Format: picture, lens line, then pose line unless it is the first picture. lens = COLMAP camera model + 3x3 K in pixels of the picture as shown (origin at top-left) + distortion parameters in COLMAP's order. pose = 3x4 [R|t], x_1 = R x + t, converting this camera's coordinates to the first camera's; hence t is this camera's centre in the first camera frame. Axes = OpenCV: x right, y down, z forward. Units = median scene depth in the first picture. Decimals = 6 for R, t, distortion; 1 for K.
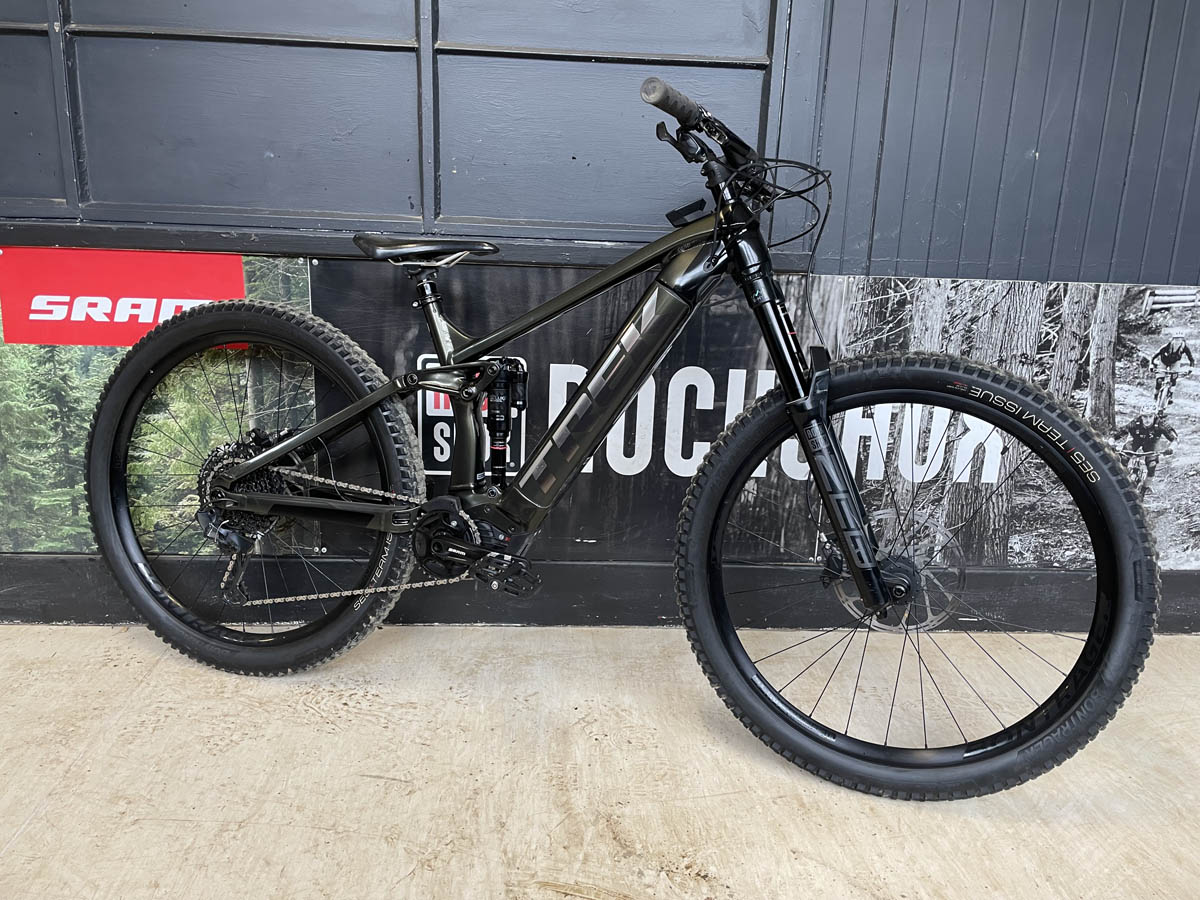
lens RADIAL K [[905.7, 0, 600.6], [0, 905.7, 438.3], [0, 0, 1]] dist [0.093091, -0.120547]
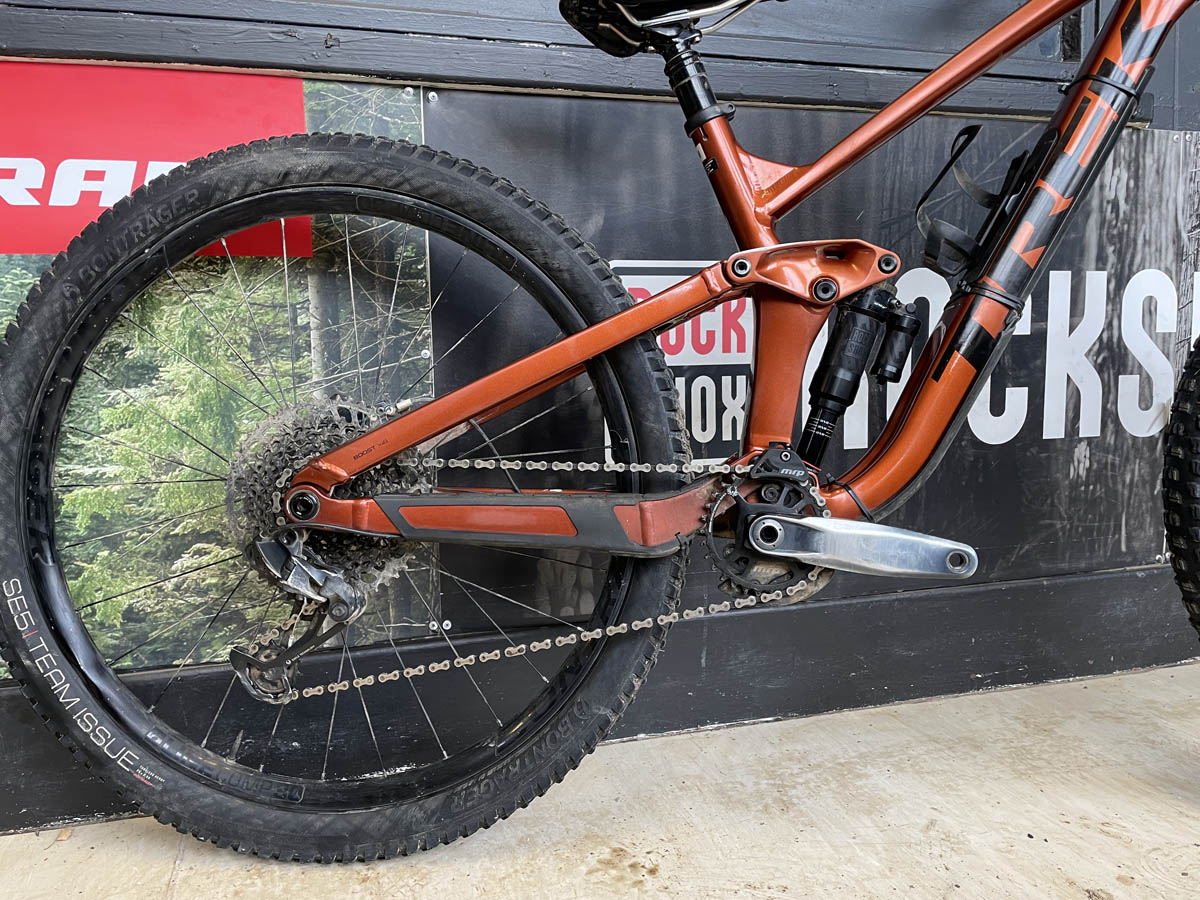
lens RADIAL K [[905.7, 0, 592.7], [0, 905.7, 441.9], [0, 0, 1]] dist [0.093091, -0.120547]
pose [[0.972847, -0.079867, 0.217234, -0.343079], [0.111566, 0.984156, -0.137803, 0.103445], [-0.202787, 0.158297, 0.966343, 0.446970]]
